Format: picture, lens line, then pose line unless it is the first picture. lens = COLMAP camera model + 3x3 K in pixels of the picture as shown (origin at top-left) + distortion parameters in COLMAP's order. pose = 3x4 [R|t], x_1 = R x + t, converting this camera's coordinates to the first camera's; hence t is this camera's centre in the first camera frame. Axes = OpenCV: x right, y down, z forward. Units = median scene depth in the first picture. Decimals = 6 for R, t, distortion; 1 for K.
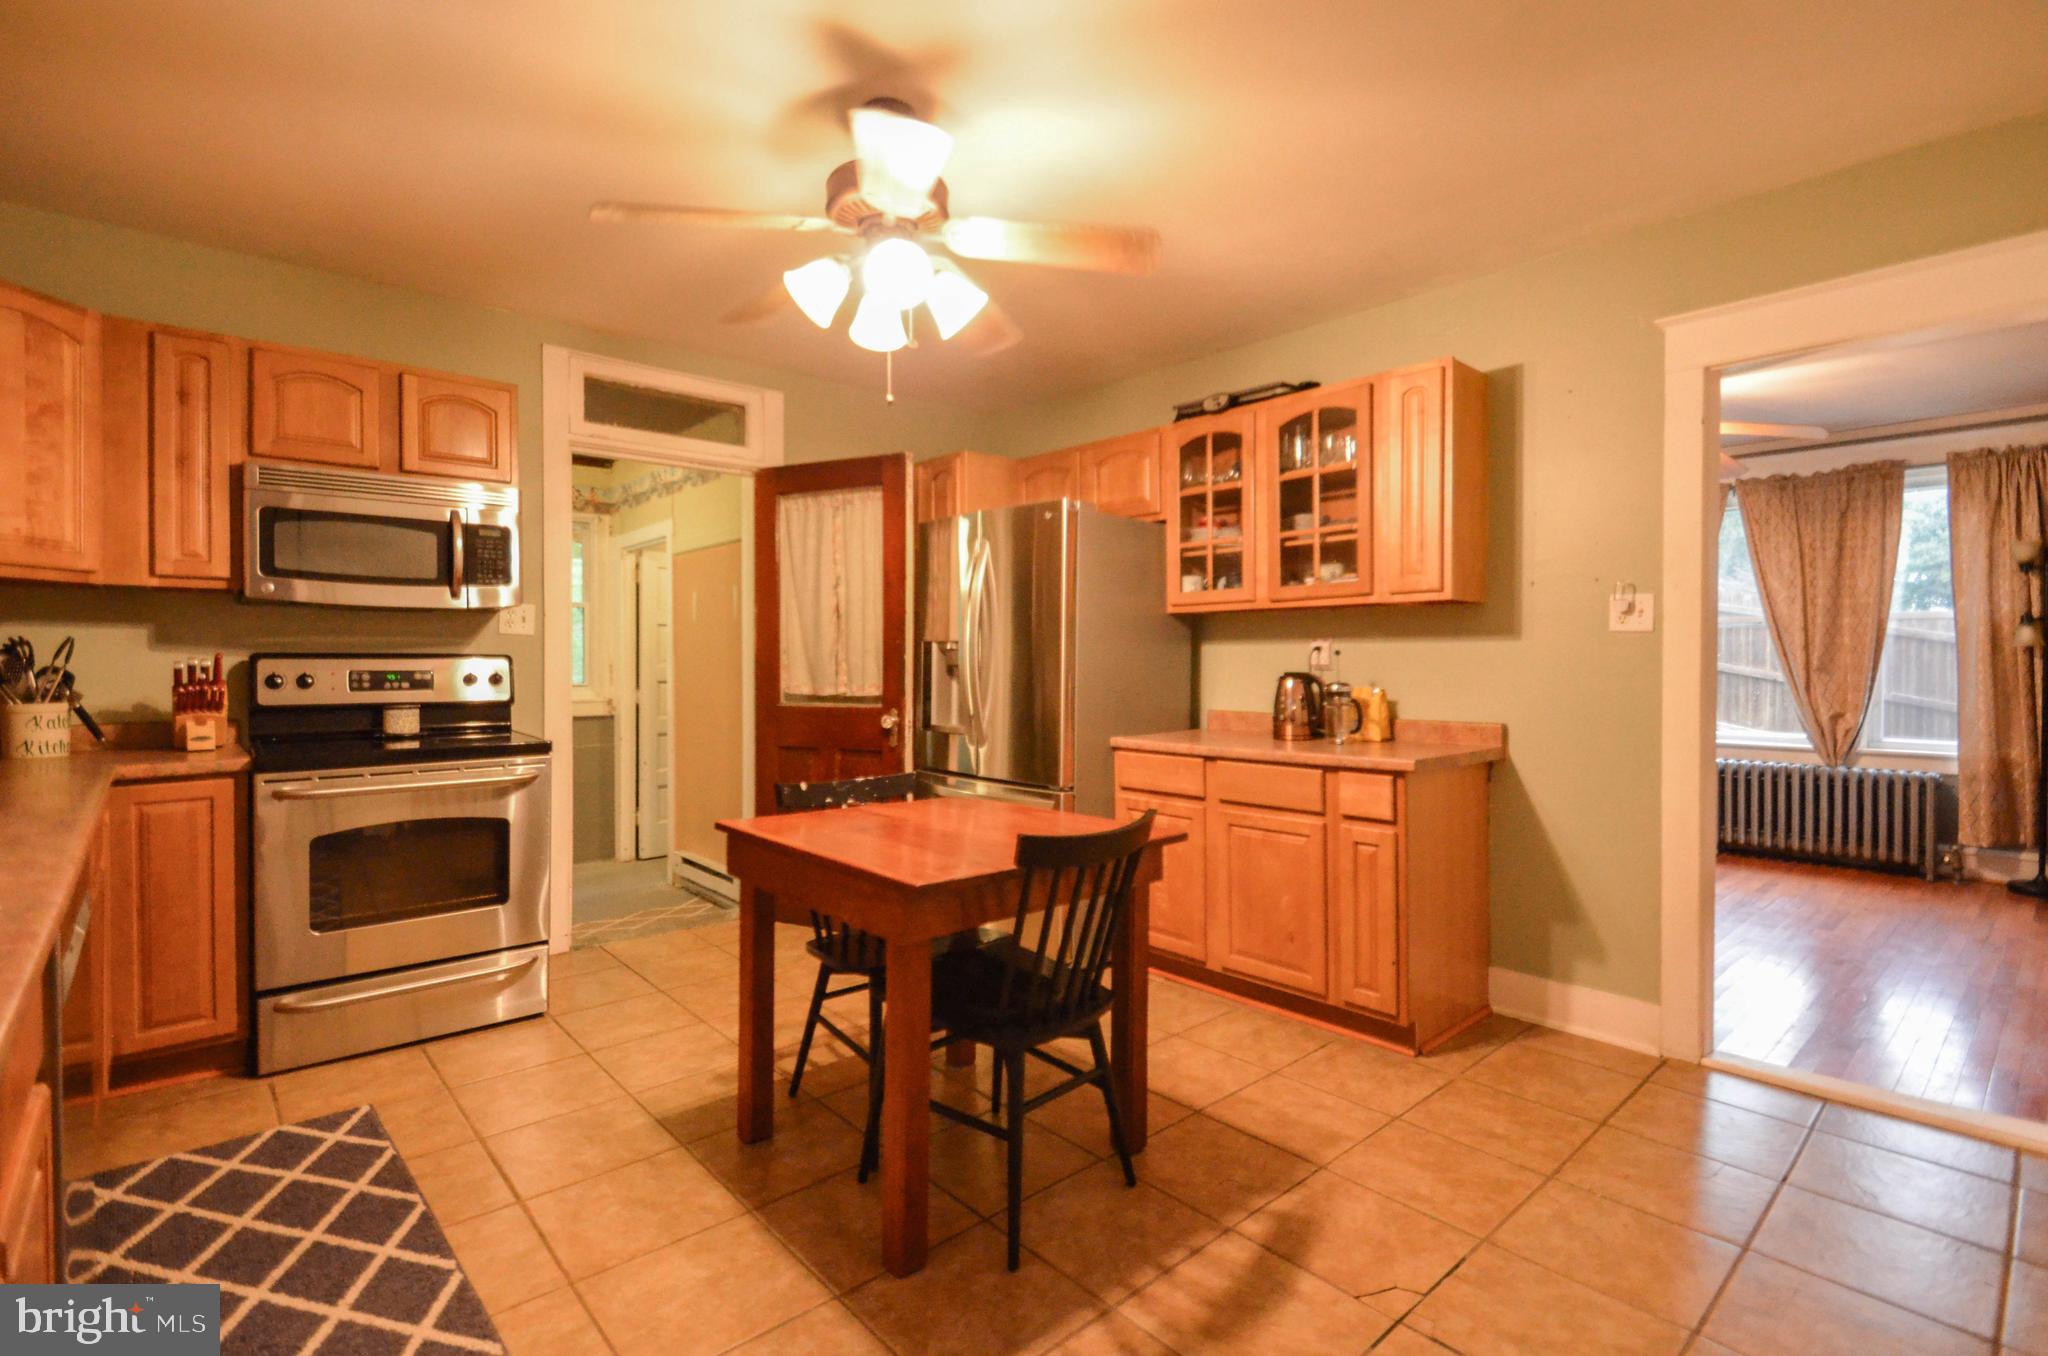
lens RADIAL K [[910.6, 0, 1019.8], [0, 910.6, 668.6], [0, 0, 1]] dist [0.006245, -0.006314]
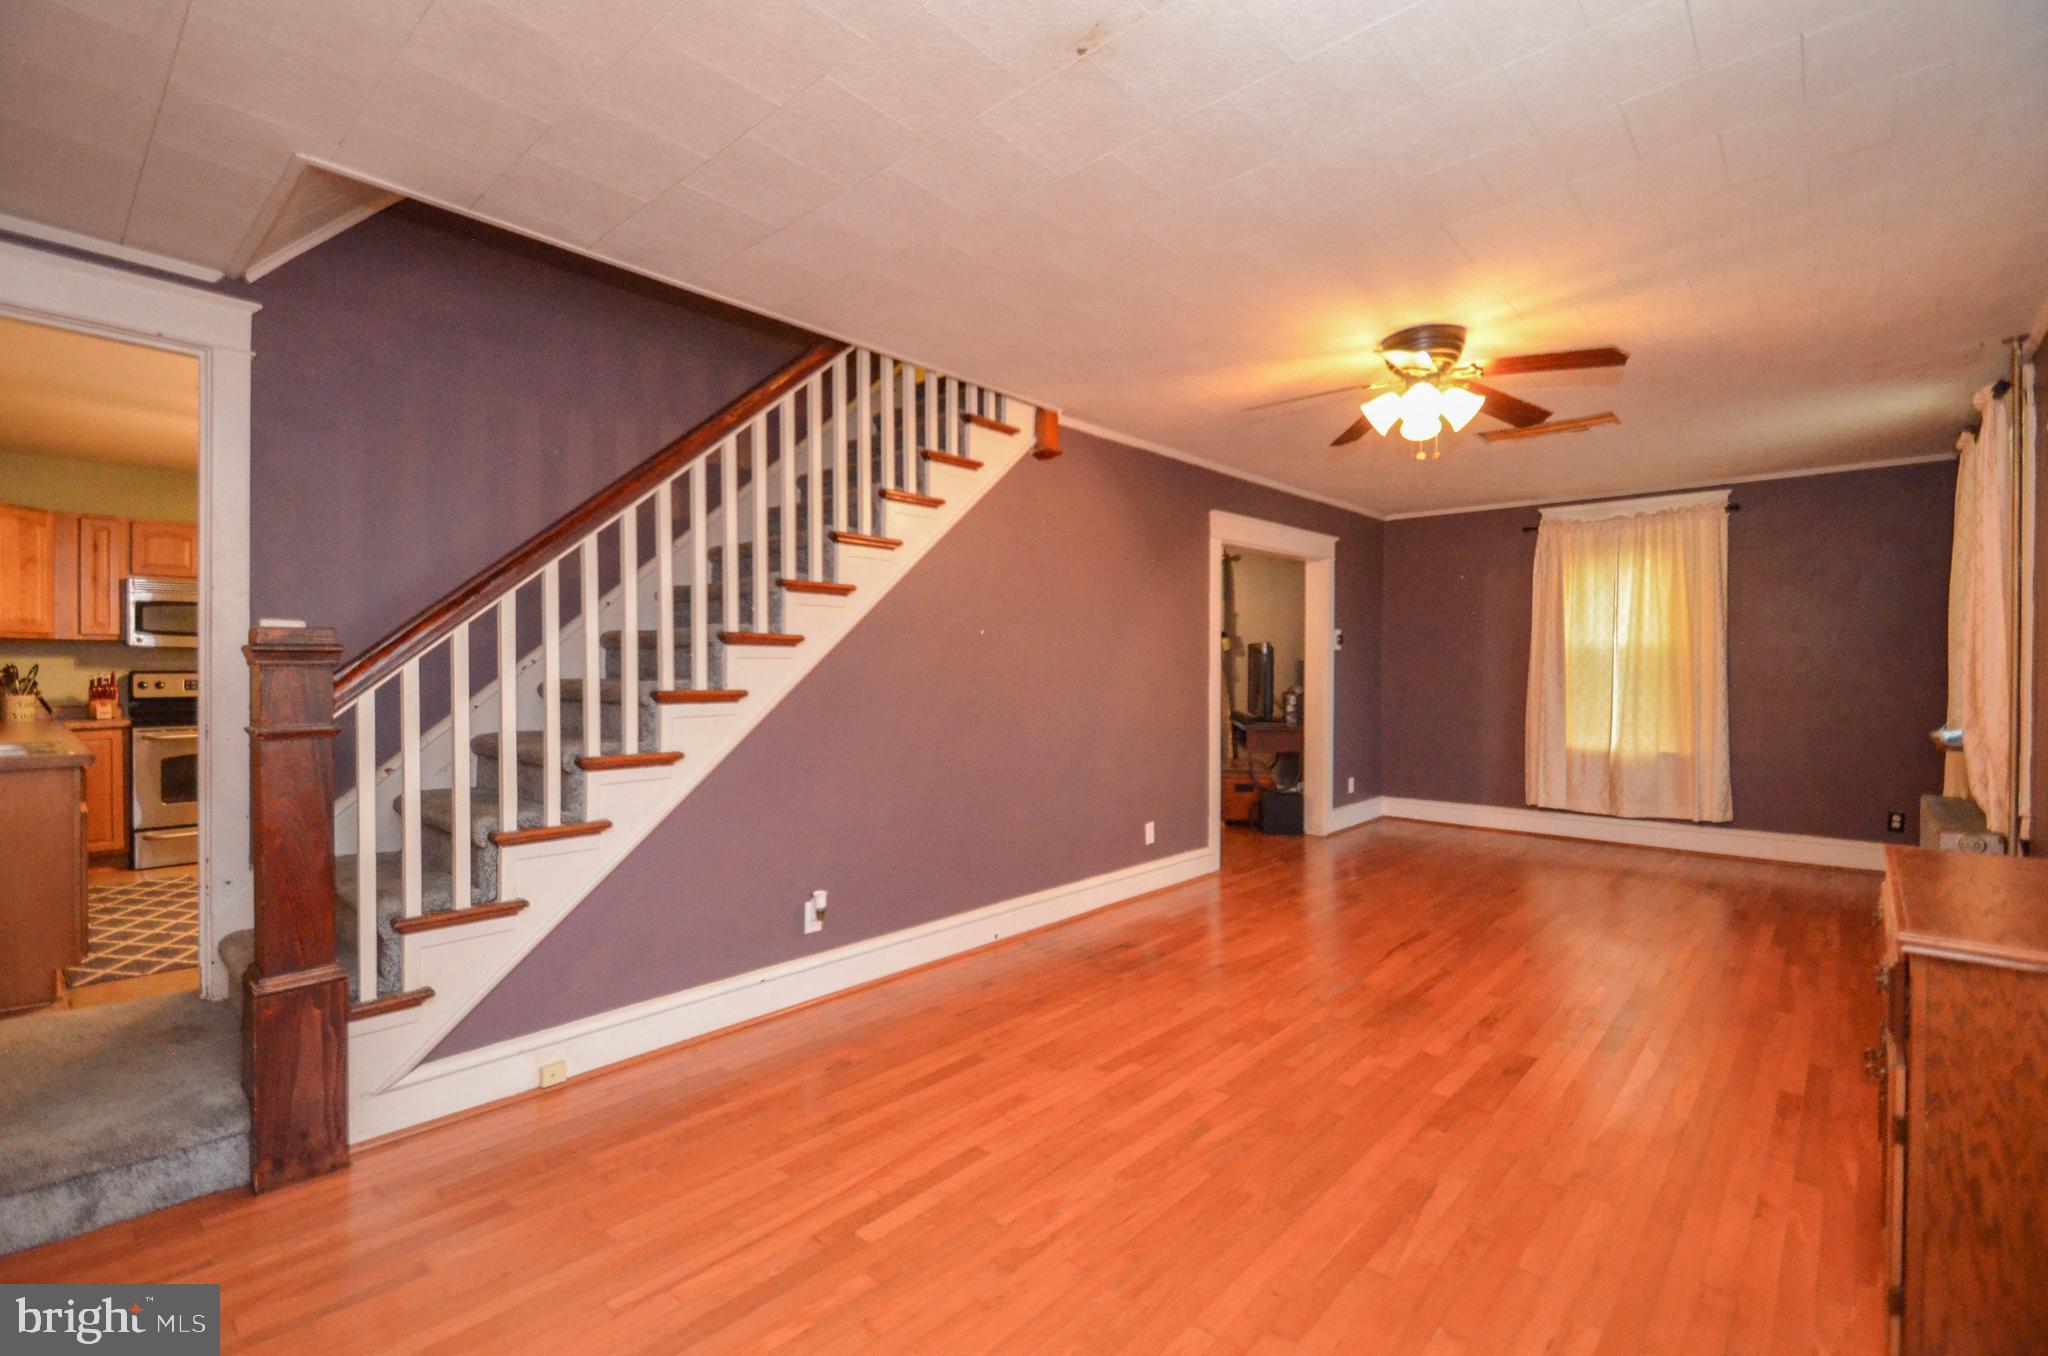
lens RADIAL K [[910.6, 0, 1045.1], [0, 910.6, 668.1], [0, 0, 1]] dist [0.006245, -0.006314]
pose [[0.995914, 0.004975, 0.090167, 1.013030], [-0.005259, 0.999982, 0.002910, -0.041094], [-0.090151, -0.003372, 0.995922, -1.215959]]
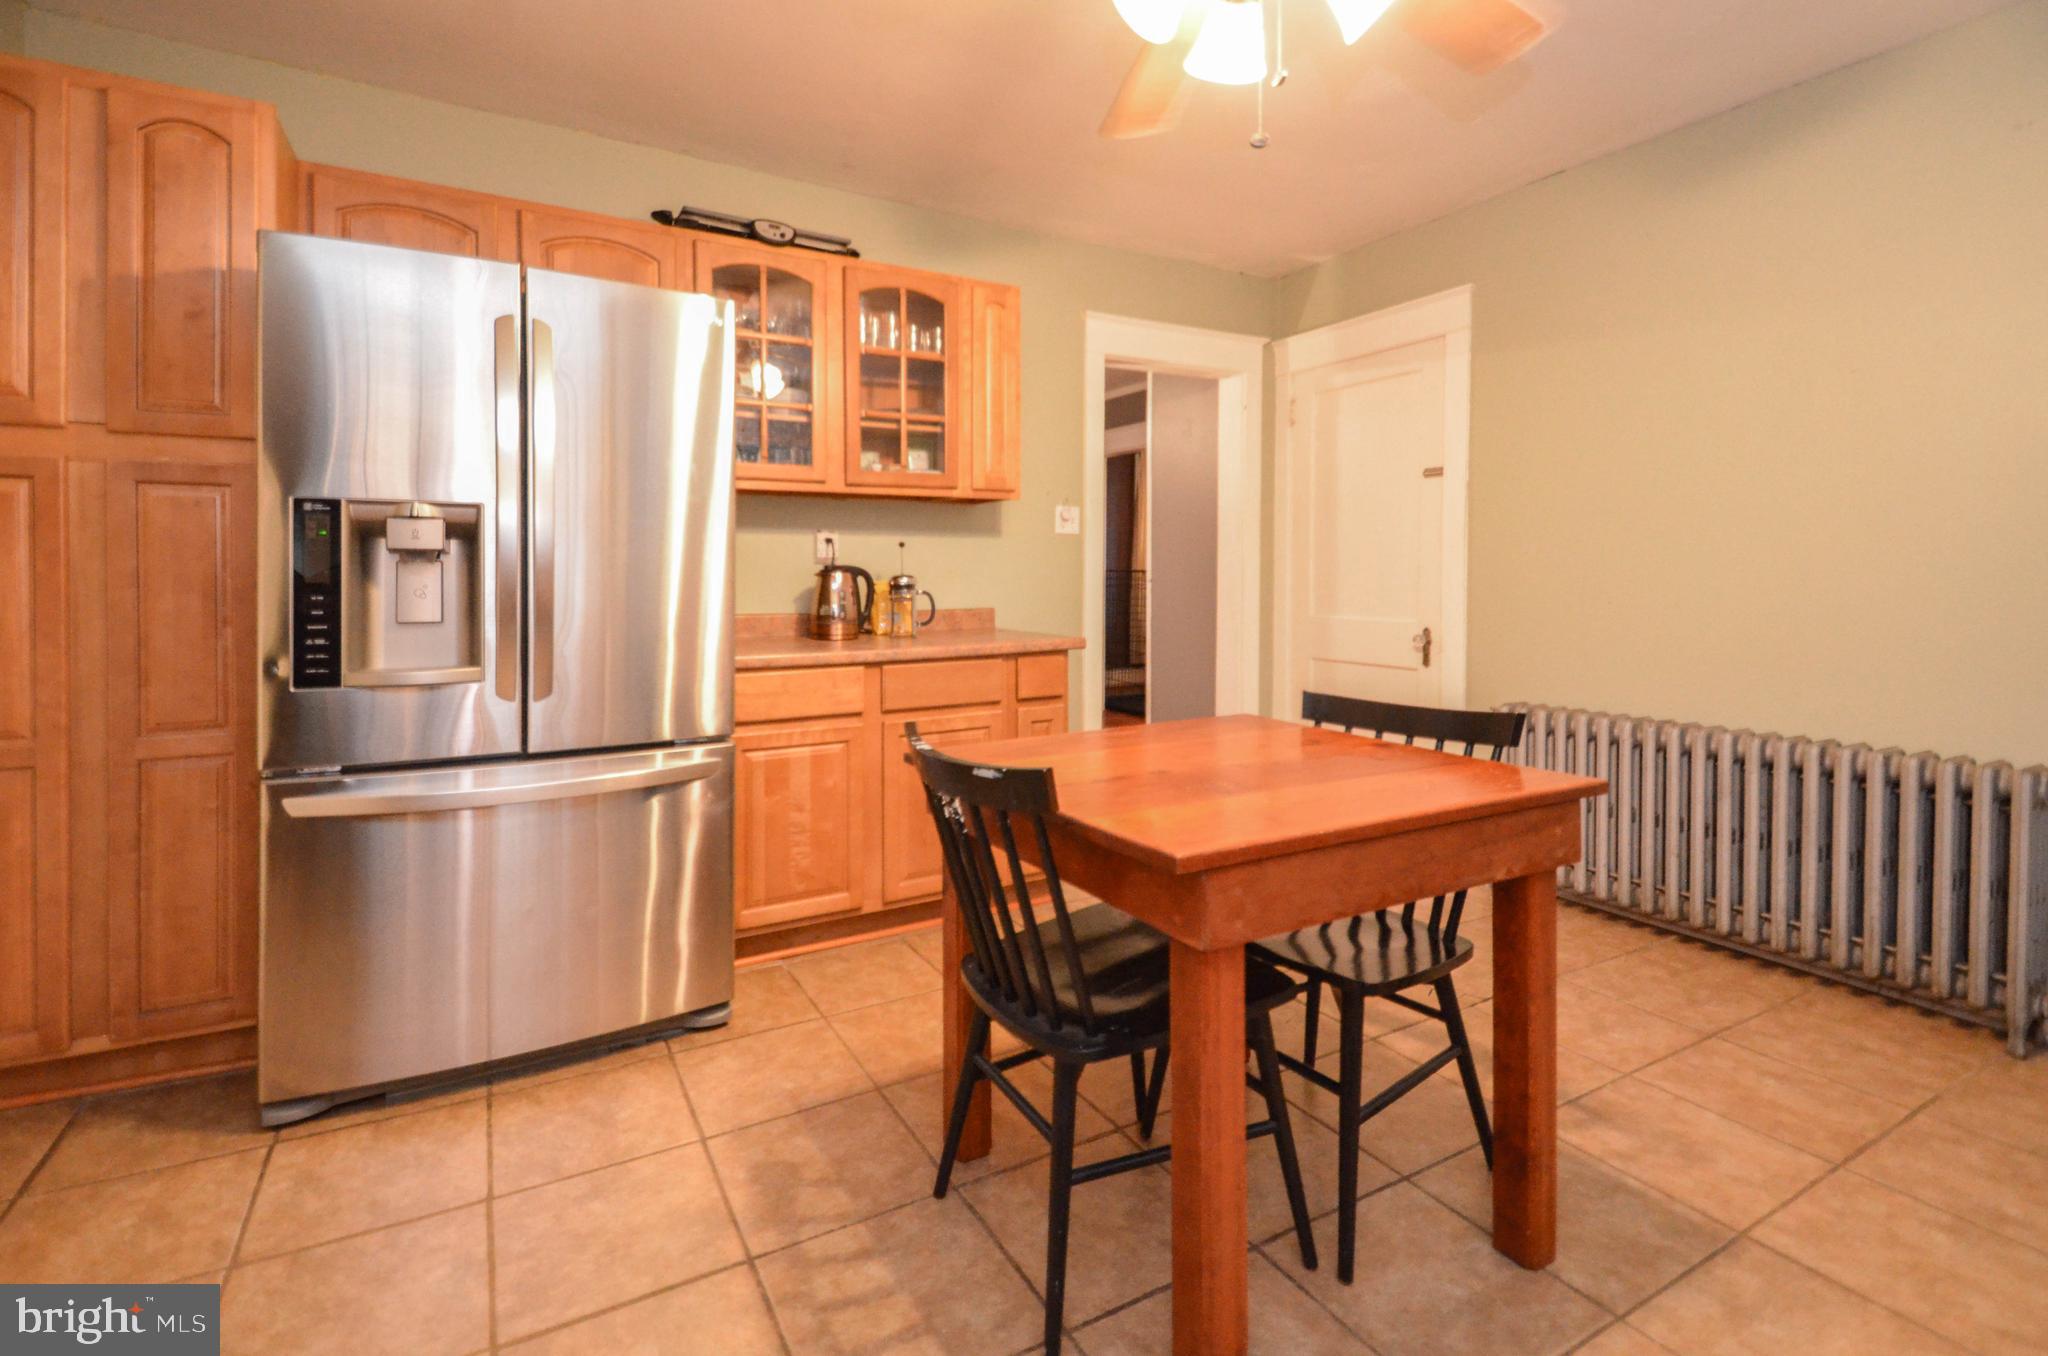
lens RADIAL K [[910.6, 0, 981.7], [0, 910.6, 584.4], [0, 0, 1]] dist [0.006245, -0.006314]
pose [[0.243096, -0.012167, 0.969926, -1.256496], [0.009747, 0.999901, 0.010100, 0.035759], [-0.969953, 0.006999, 0.243191, 1.487403]]
